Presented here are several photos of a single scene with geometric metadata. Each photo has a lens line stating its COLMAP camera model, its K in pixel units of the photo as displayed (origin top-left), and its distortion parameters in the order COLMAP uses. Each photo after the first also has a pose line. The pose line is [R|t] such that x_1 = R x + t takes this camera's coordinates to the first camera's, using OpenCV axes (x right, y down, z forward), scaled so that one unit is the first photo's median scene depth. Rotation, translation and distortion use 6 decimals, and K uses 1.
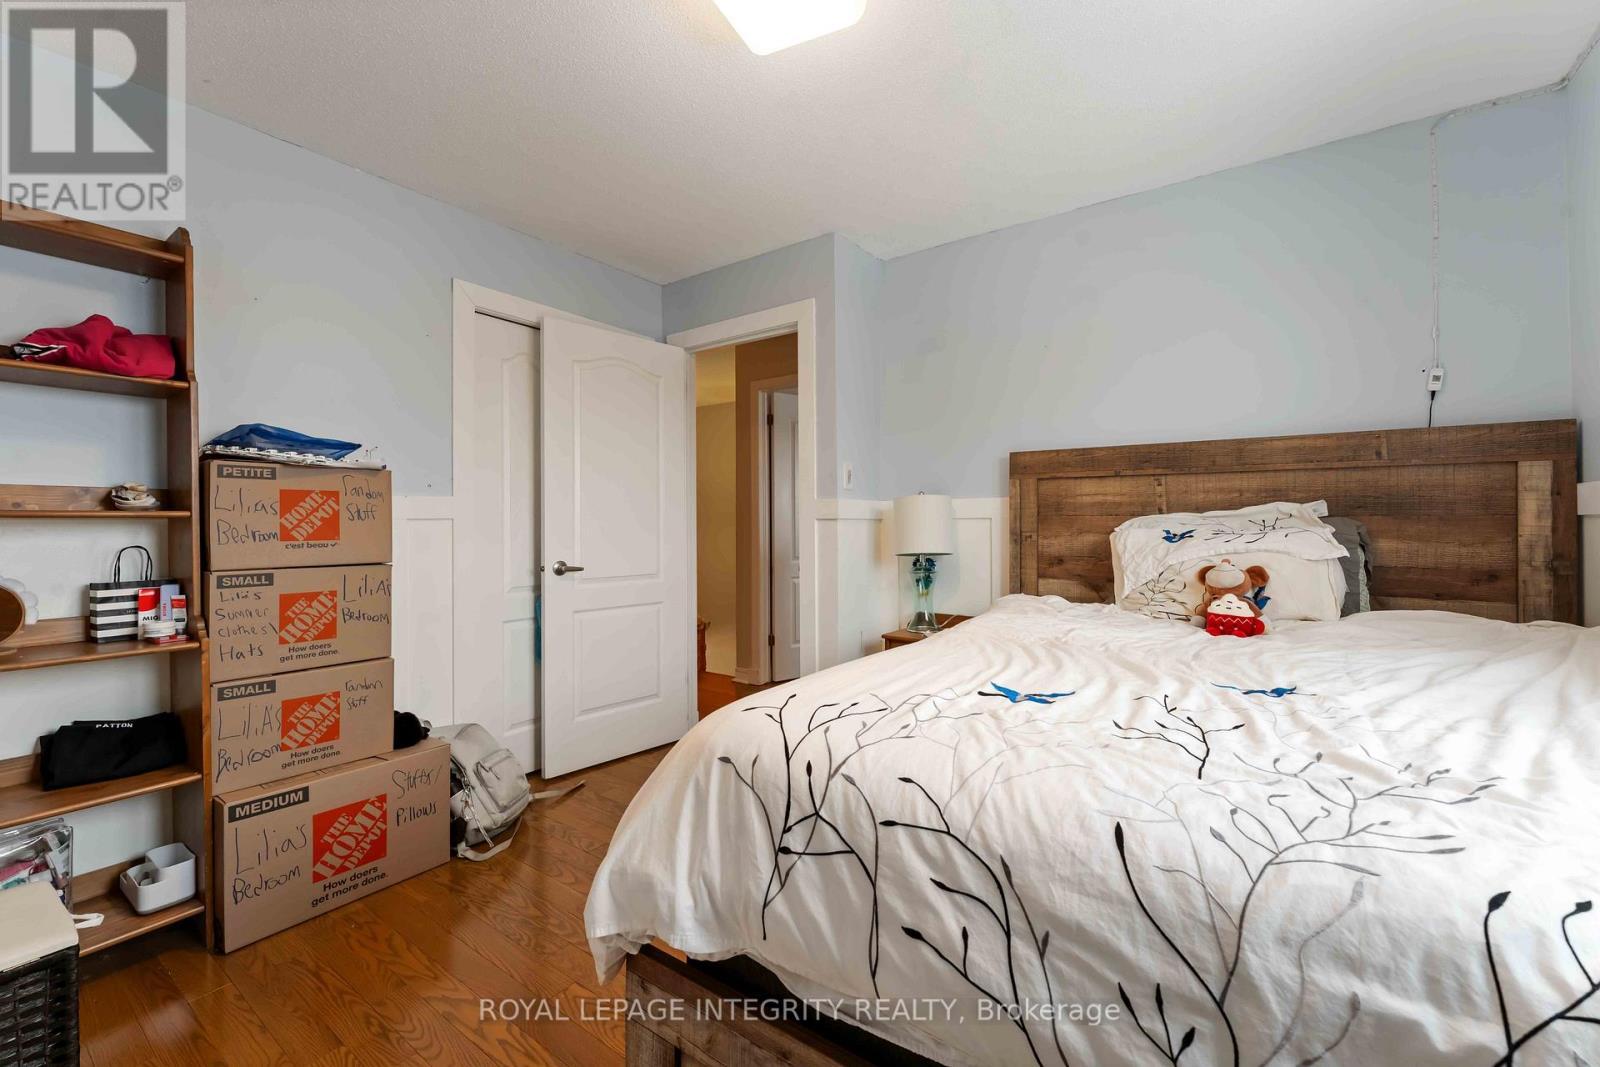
lens RADIAL K [[642.7, 0, 799.4], [0, 642.7, 527.5], [0, 0, 1]] dist [0.002149, 0.000013]
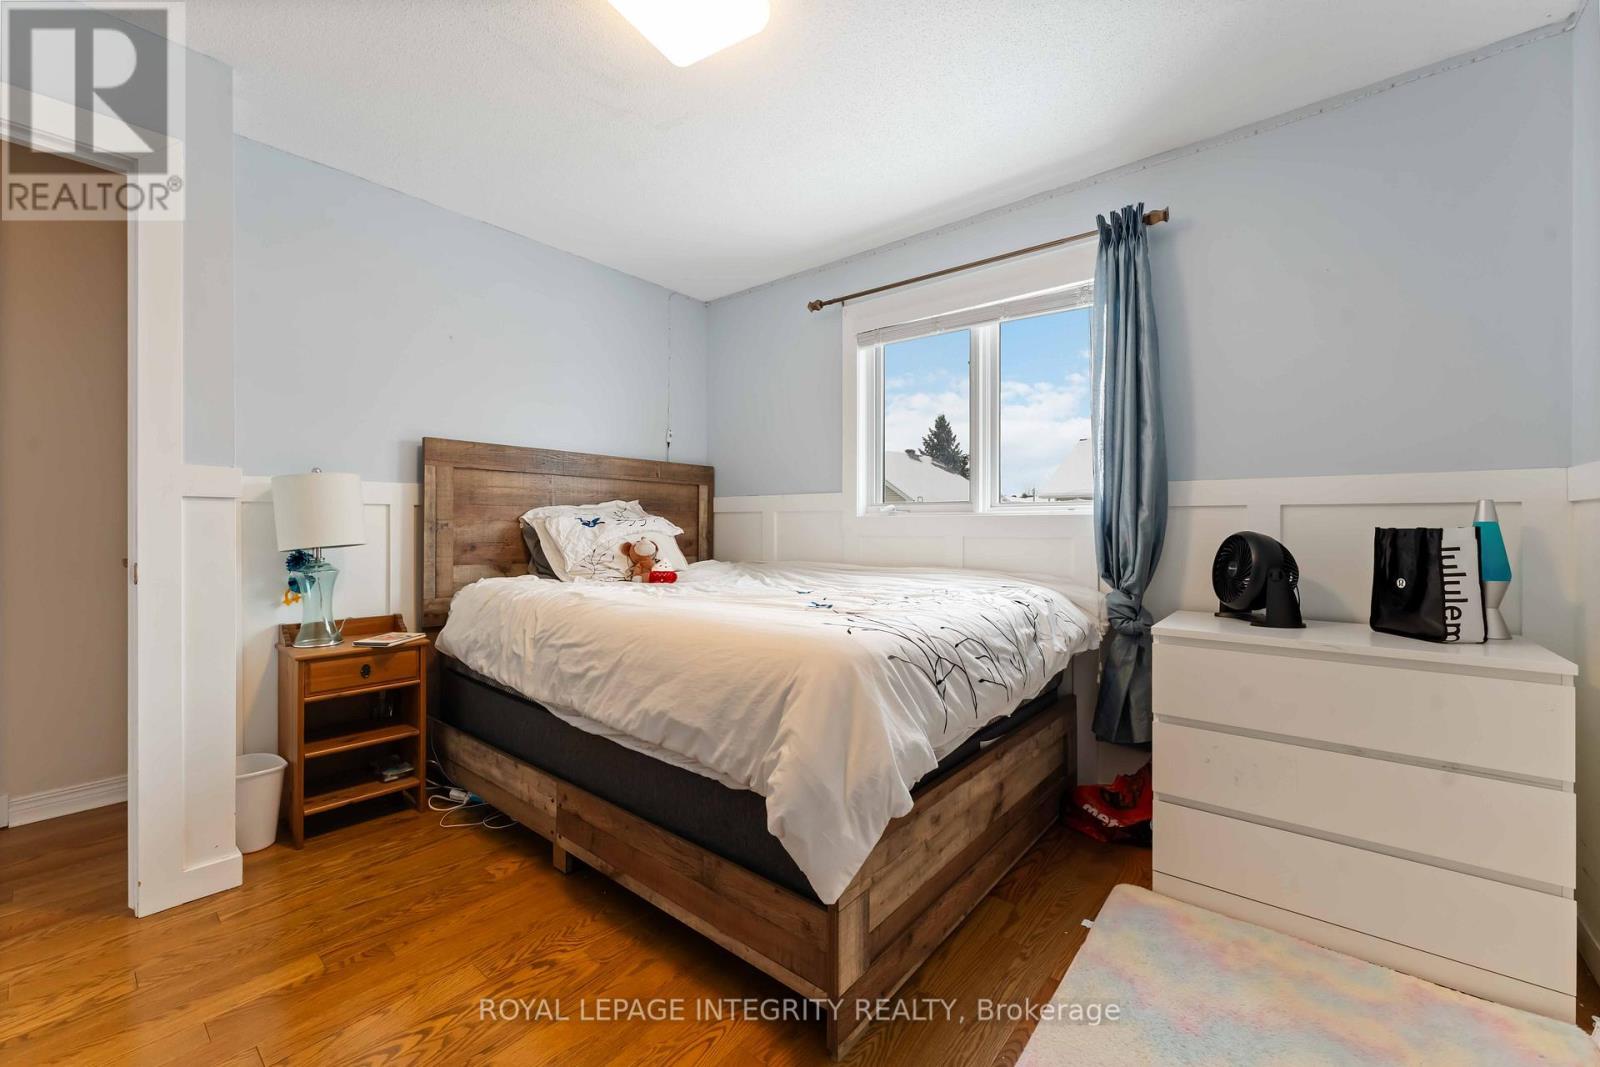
lens RADIAL K [[642.7, 0, 765.7], [0, 642.7, 527.7], [0, 0, 1]] dist [0.002149, 0.000013]
pose [[0.109066, -0.001128, 0.994034, -0.760458], [0.002752, 0.999996, 0.000833, 0.025868], [-0.994031, 0.002645, 0.109069, 0.521914]]
